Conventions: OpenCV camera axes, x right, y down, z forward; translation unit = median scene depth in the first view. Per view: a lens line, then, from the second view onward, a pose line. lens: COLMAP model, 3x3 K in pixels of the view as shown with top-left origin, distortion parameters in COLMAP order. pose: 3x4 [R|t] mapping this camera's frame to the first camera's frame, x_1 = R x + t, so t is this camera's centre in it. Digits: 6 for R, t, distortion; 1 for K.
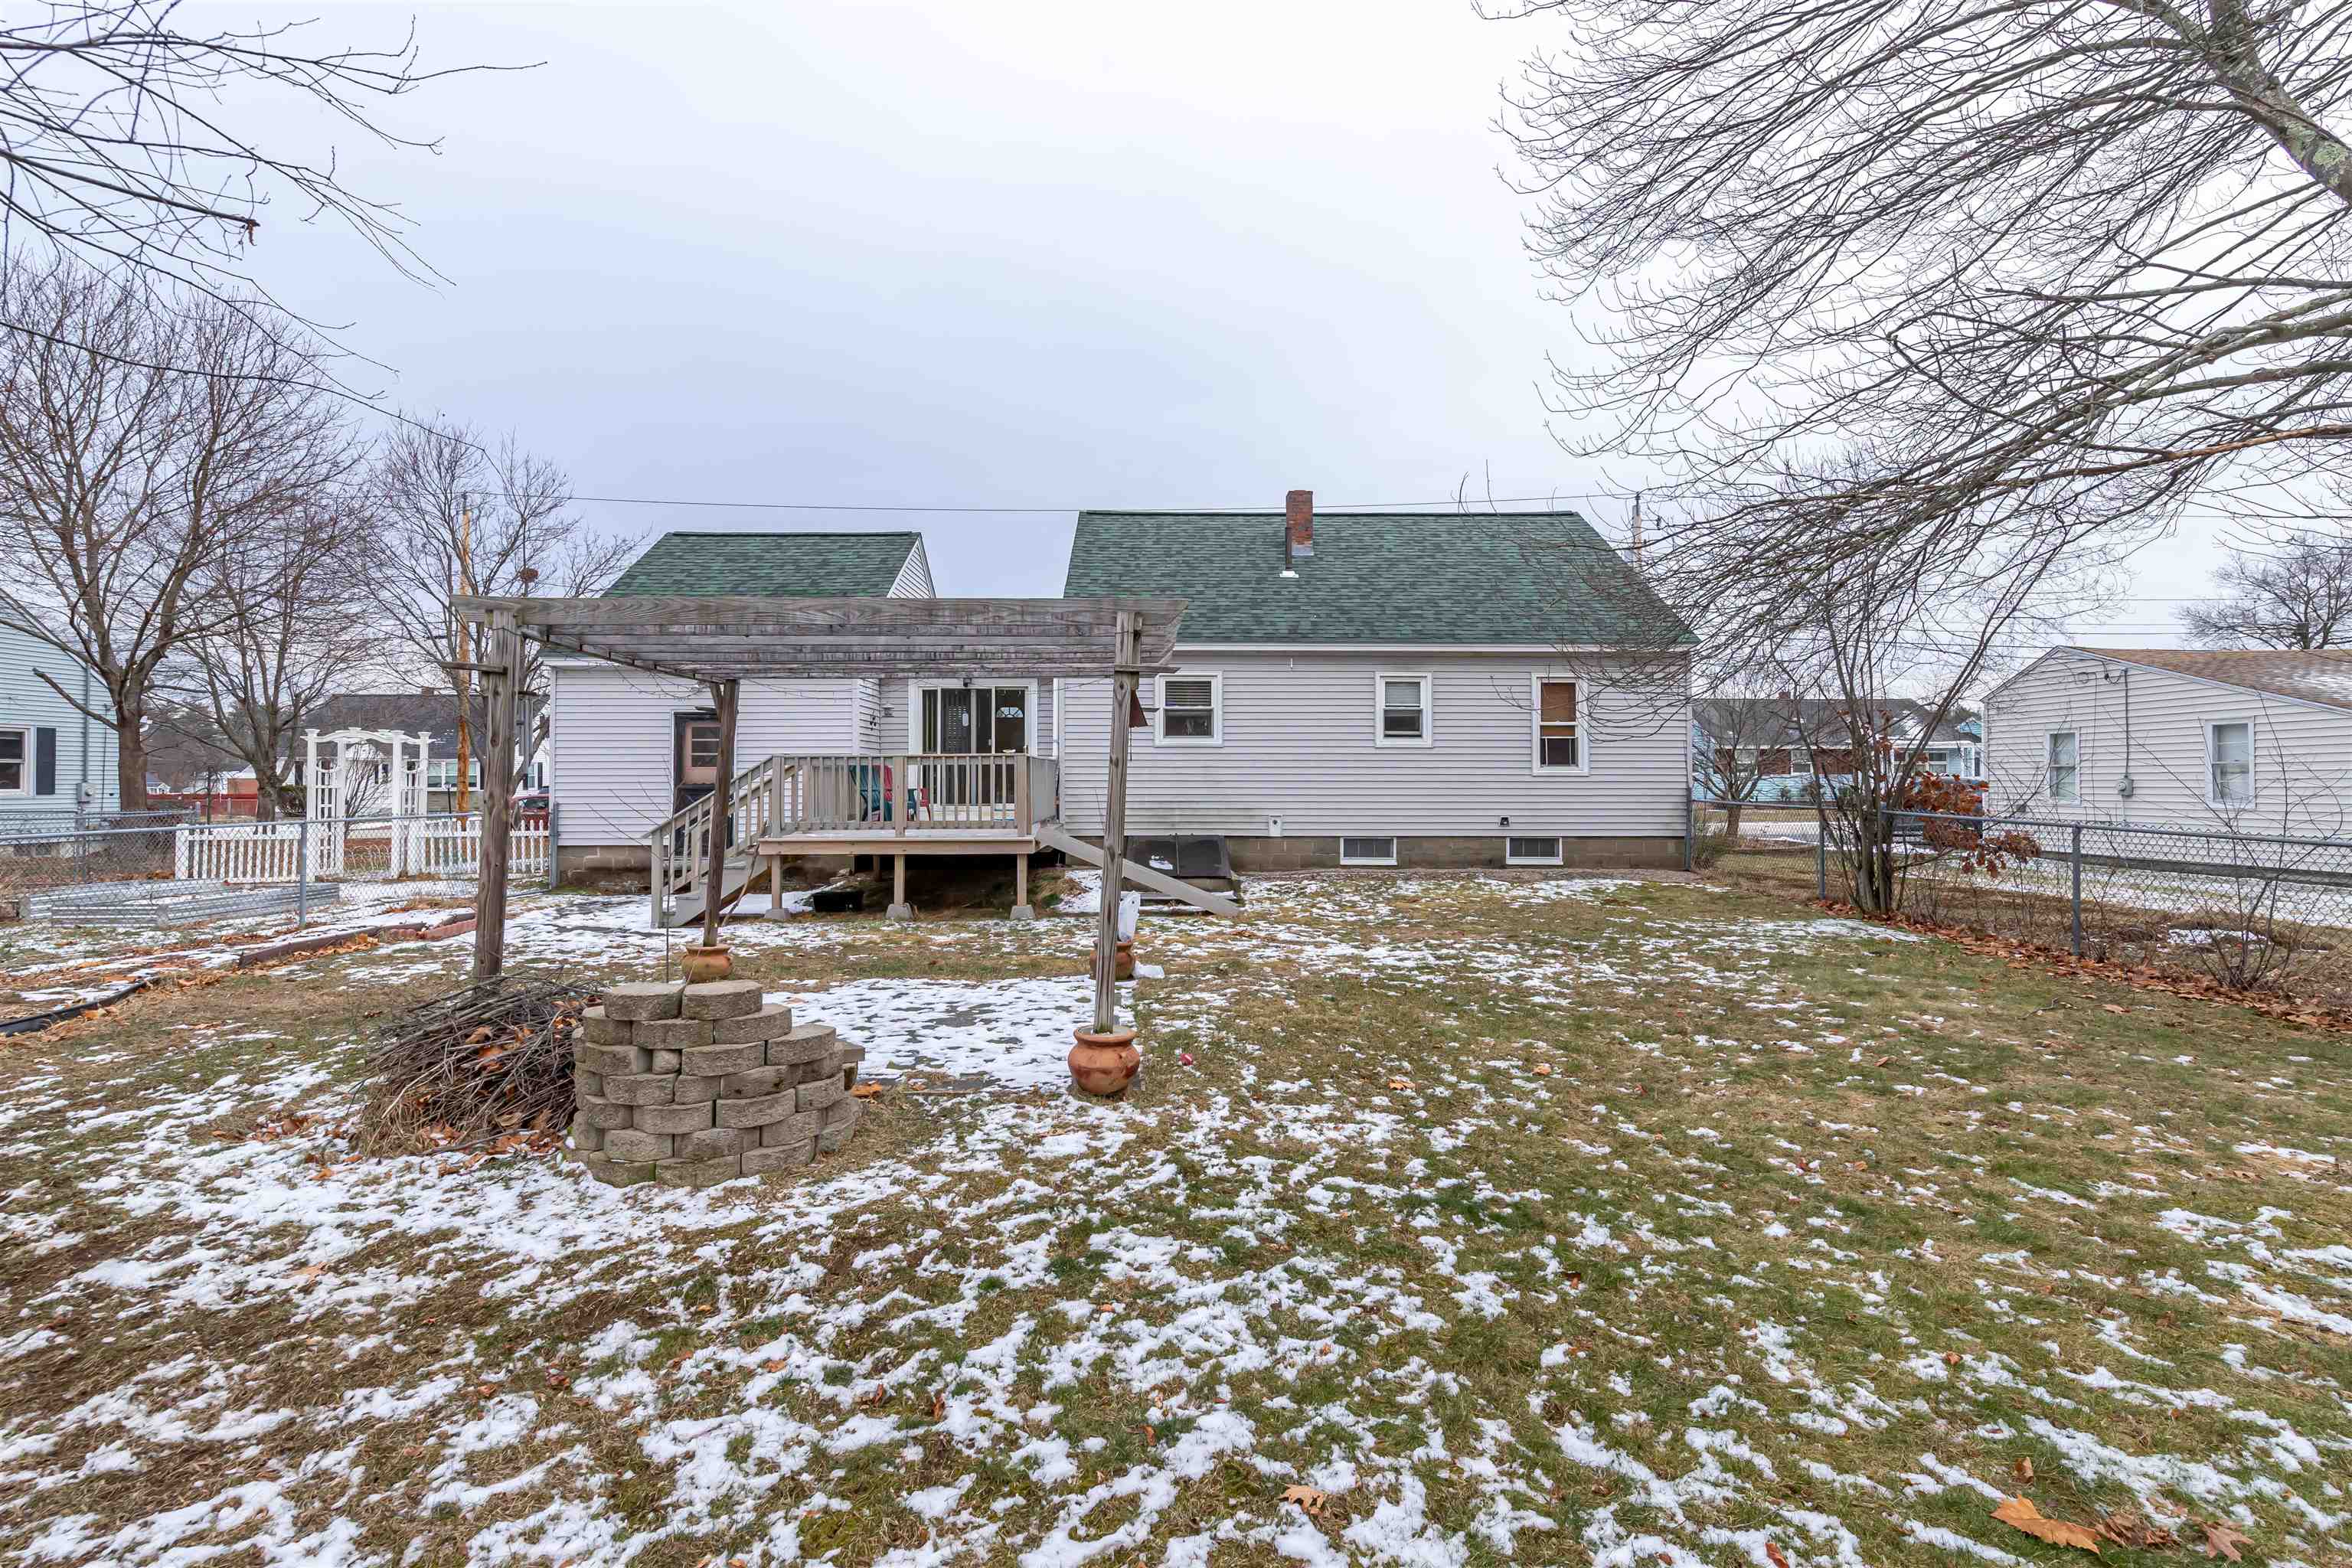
lens RADIAL K [[1046.6, 0, 1173.0], [0, 1046.6, 791.3], [0, 0, 1]] dist [0.002997, -0.000647]
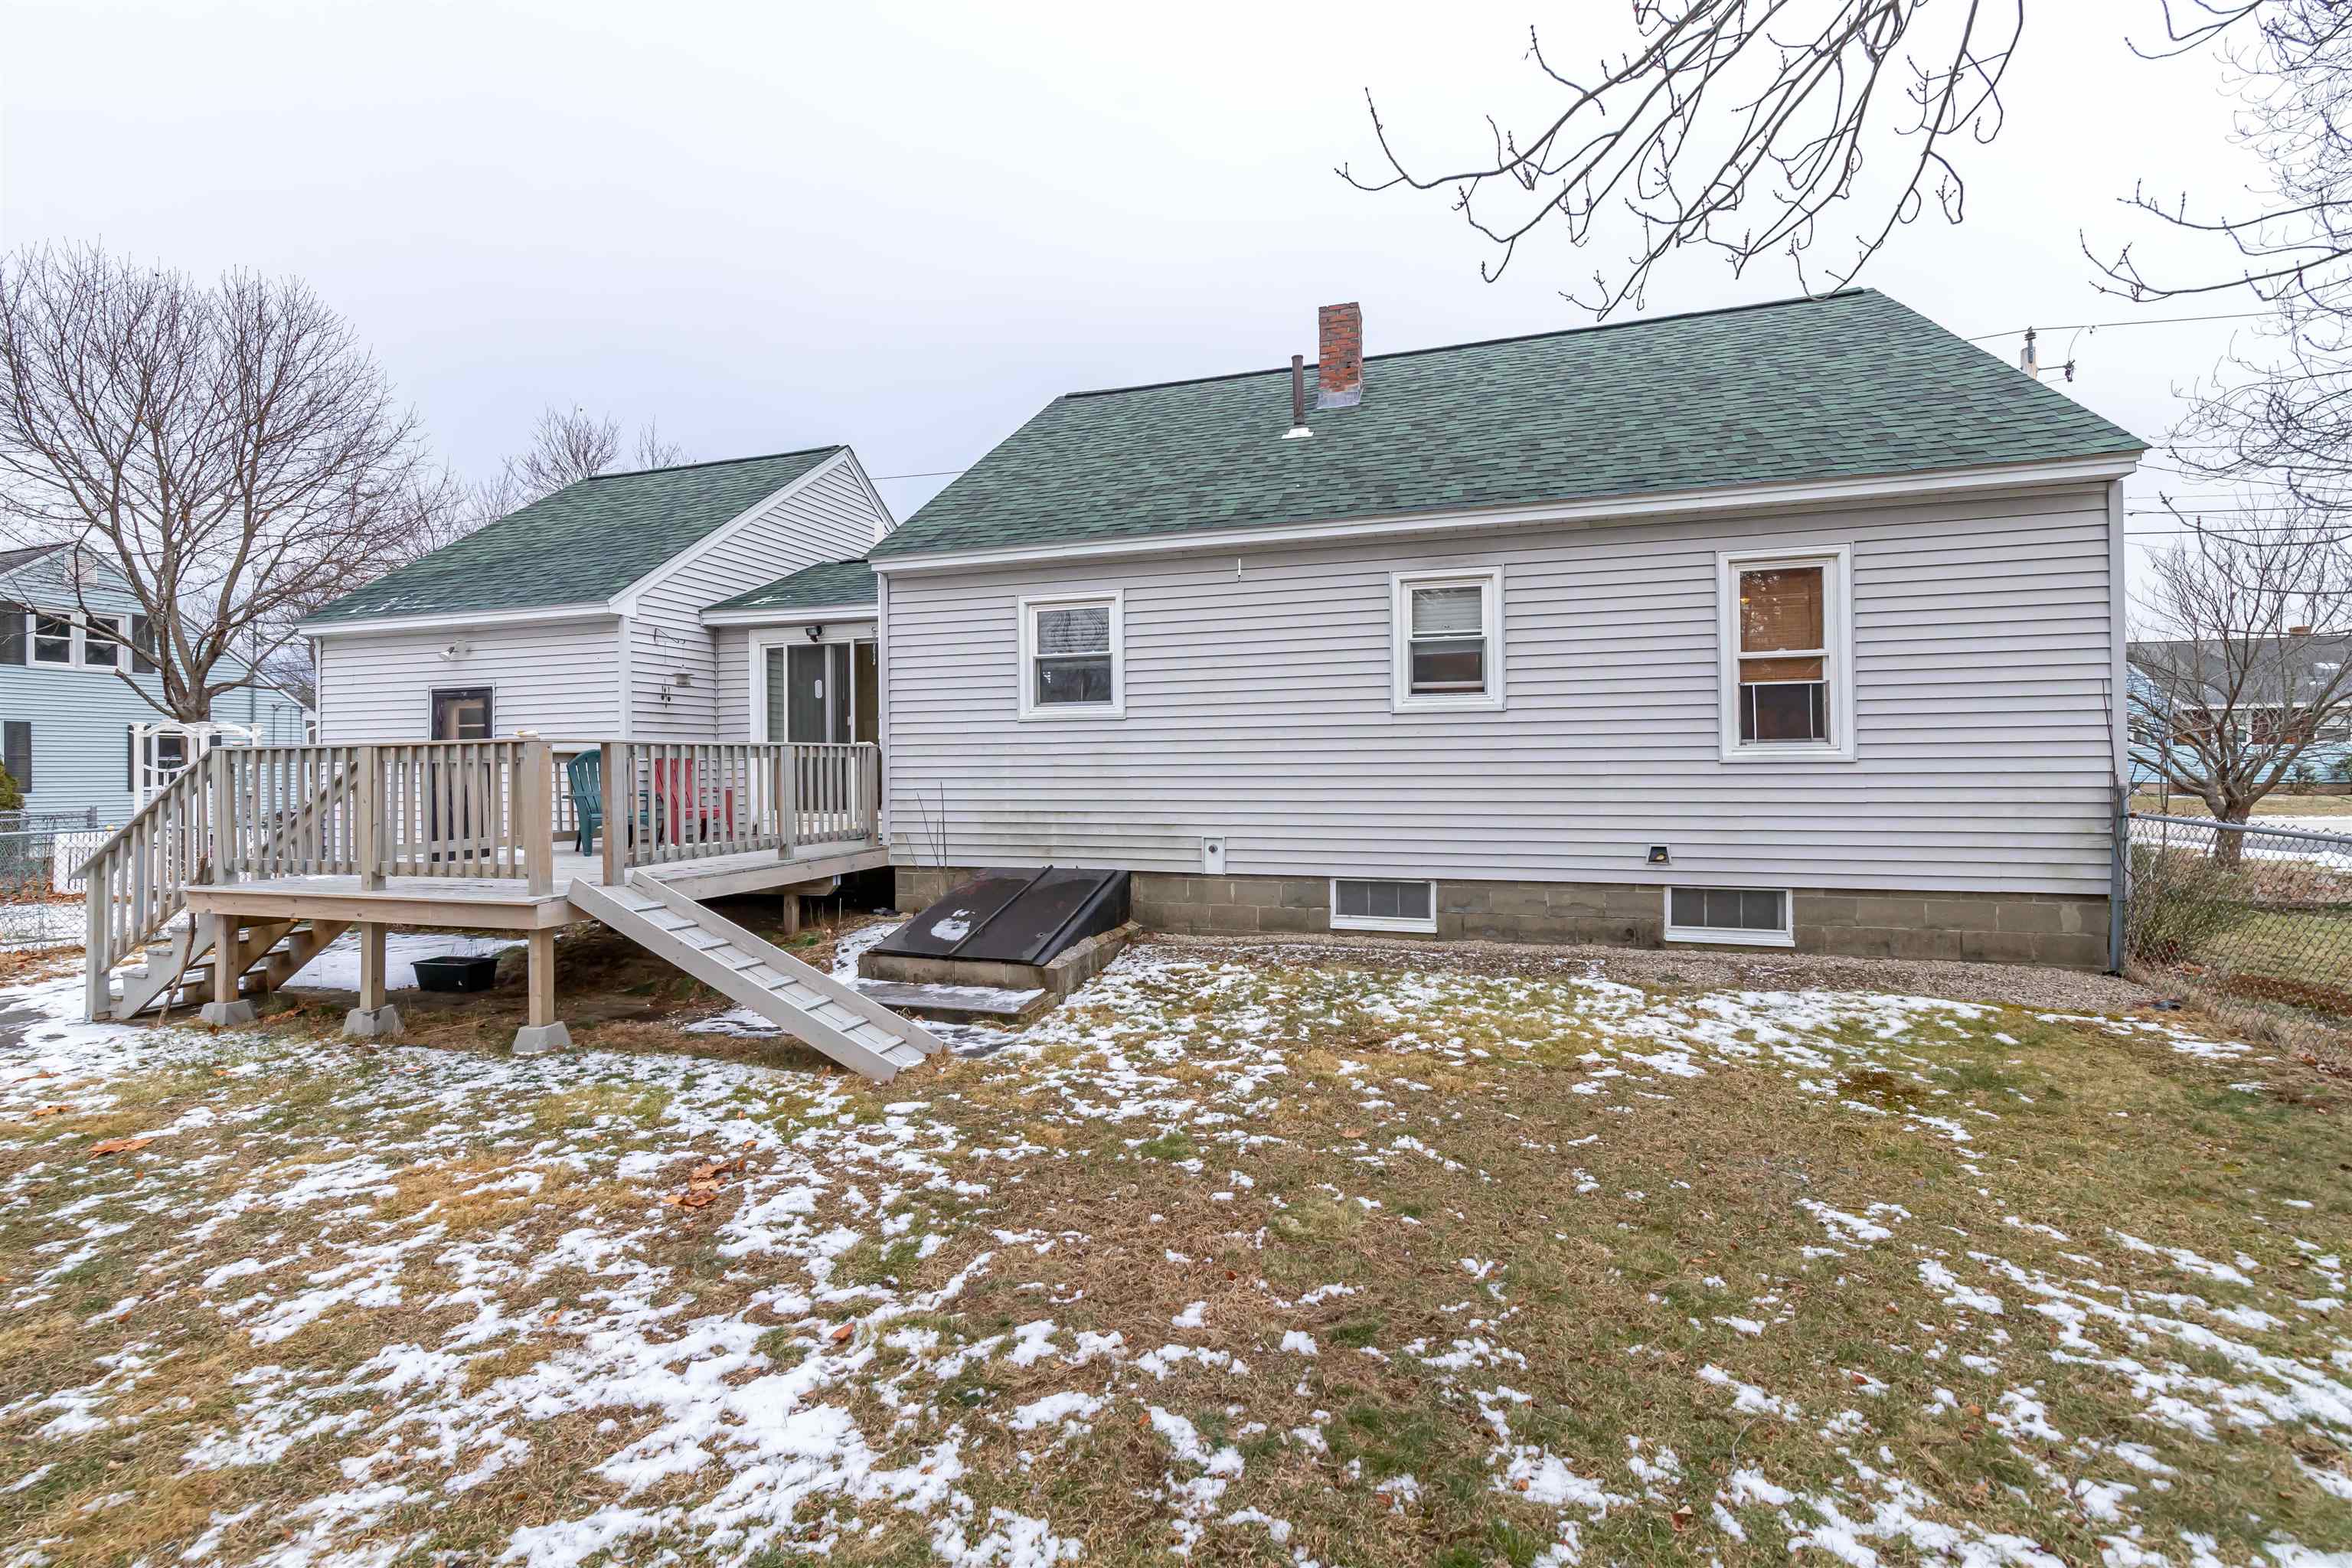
lens RADIAL K [[1000.4, 0, 1166.2], [0, 1000.4, 770.2], [0, 0, 1]] dist [0.002424, -0.000757]
pose [[0.951936, -0.008695, -0.306172, 0.241278], [0.008229, 0.999962, -0.002813, -0.012277], [0.306185, 0.000158, 0.951972, 0.477827]]
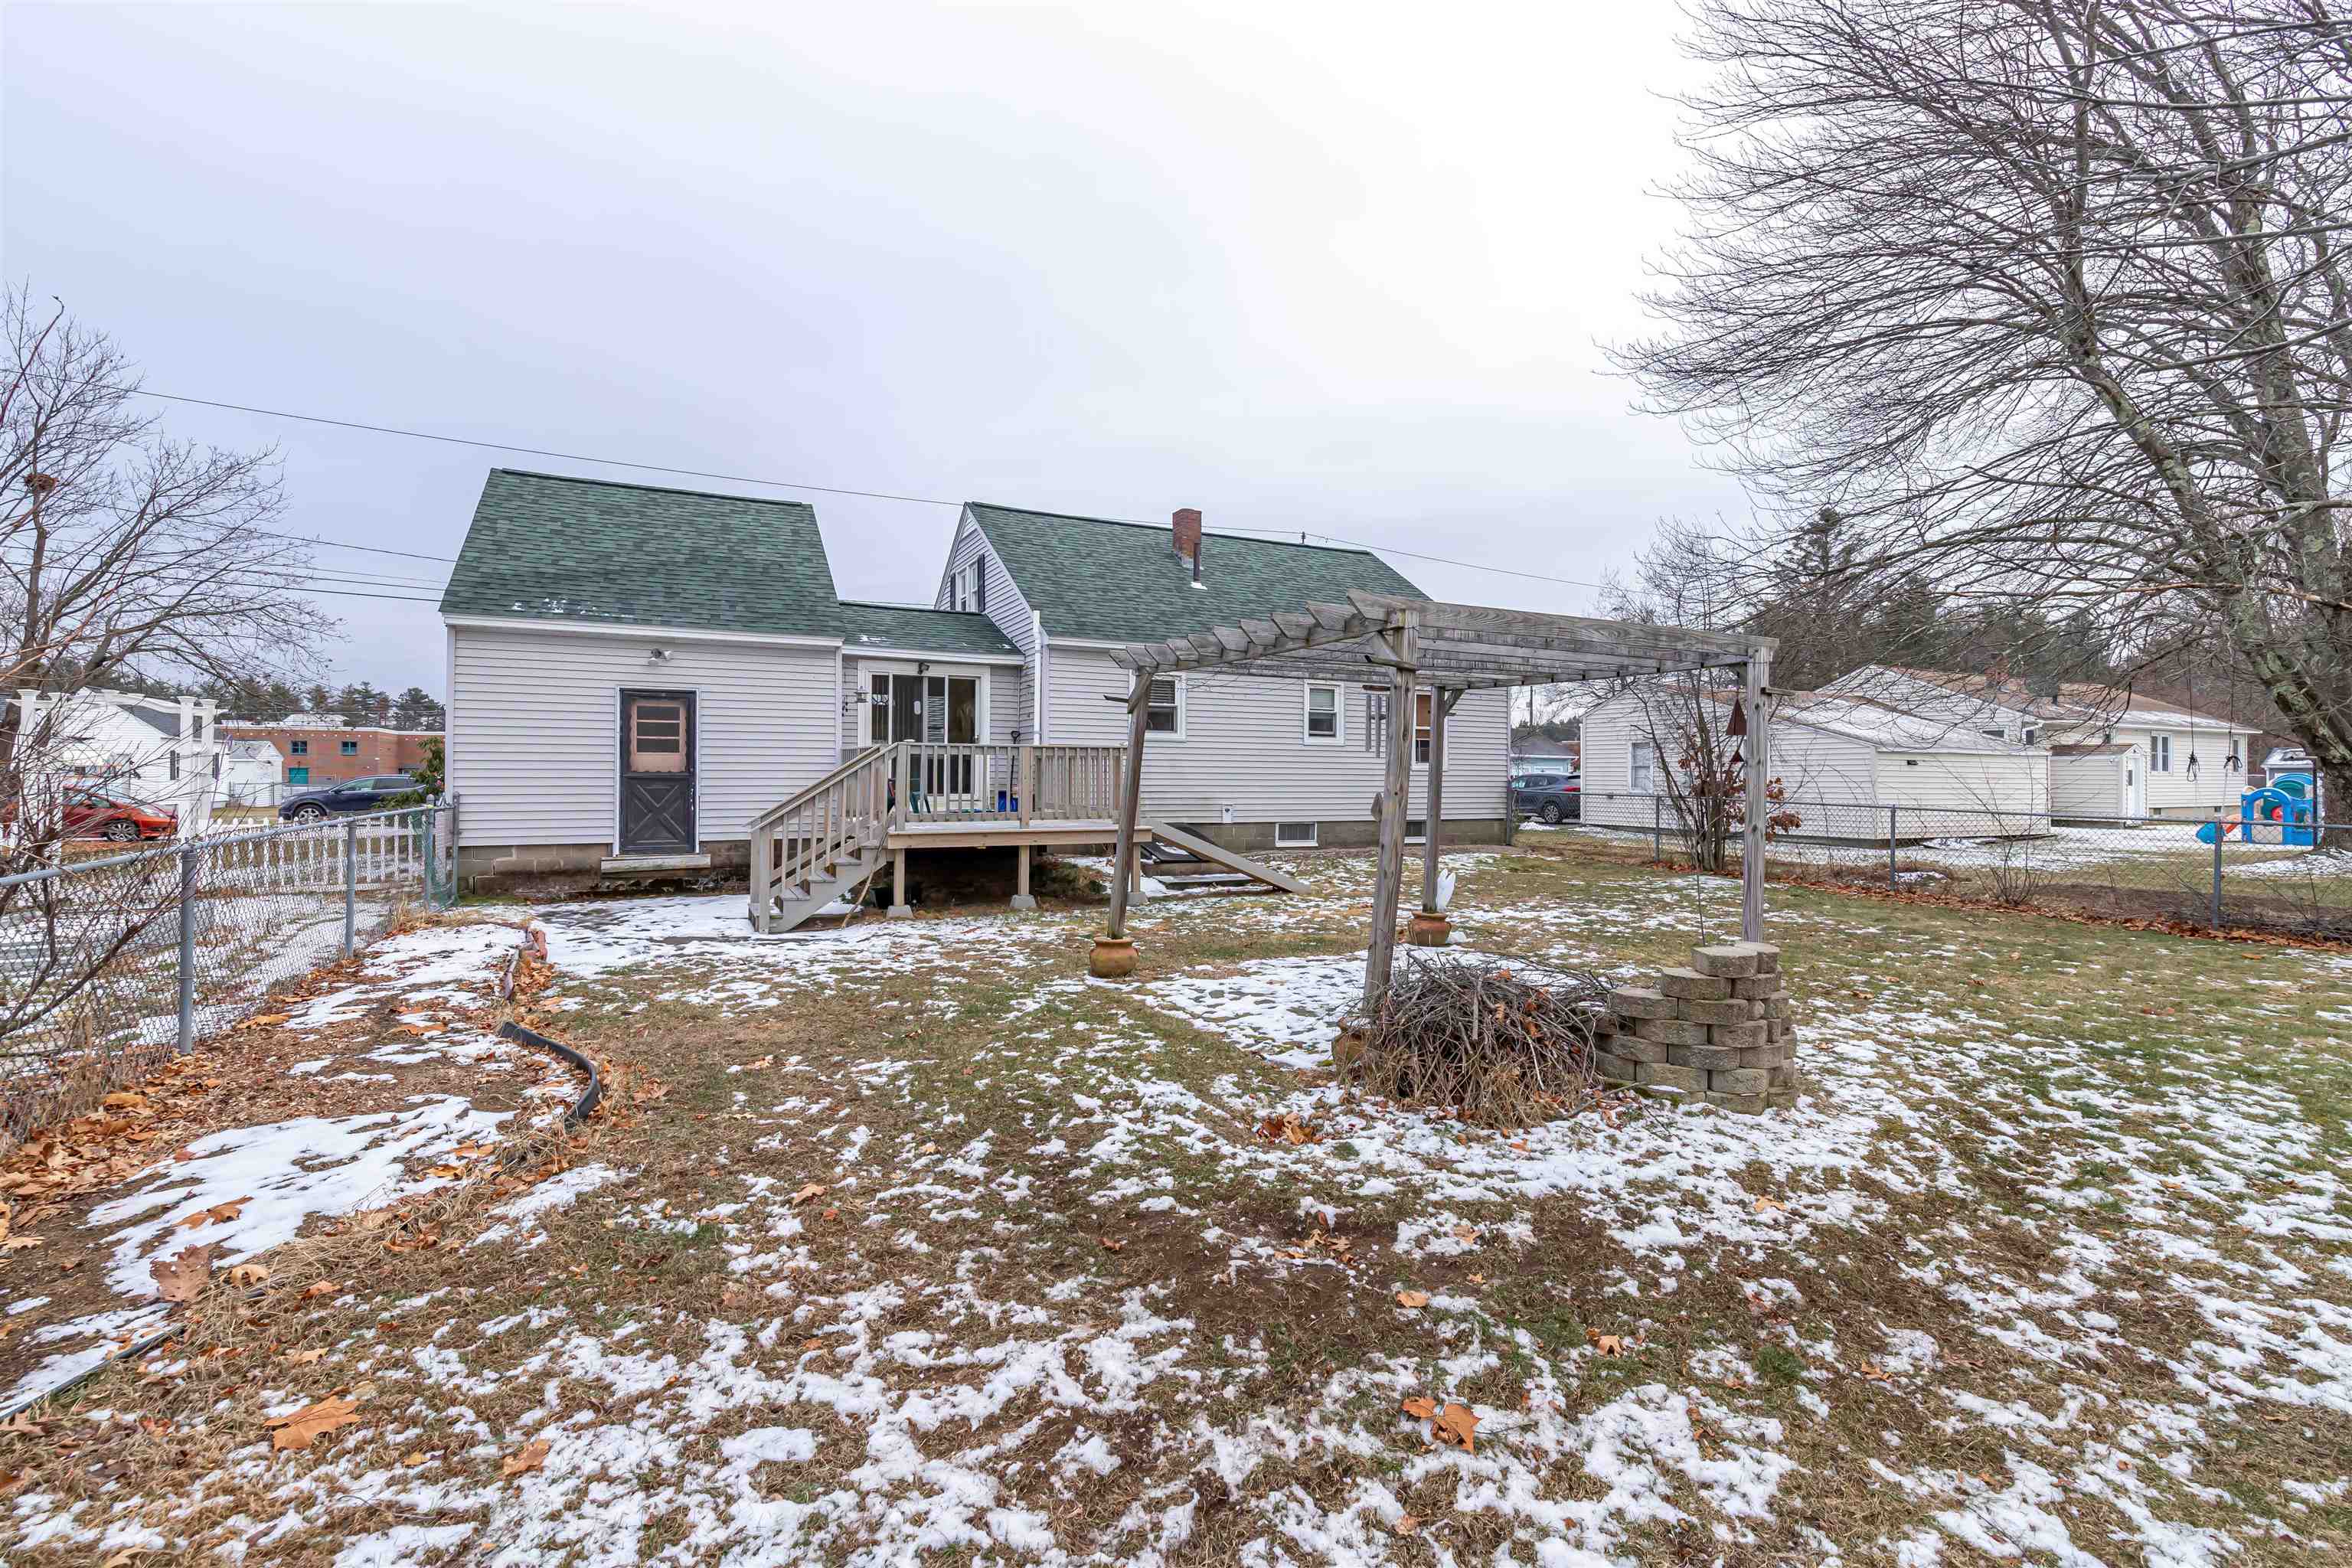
lens RADIAL K [[1000.4, 0, 1169.5], [0, 1000.4, 785.0], [0, 0, 1]] dist [0.002424, -0.000757]
pose [[0.905956, 0.002207, 0.423365, -0.410843], [-0.003681, 0.999990, 0.002664, -0.000140], [-0.423355, -0.003972, 0.905955, 0.062877]]
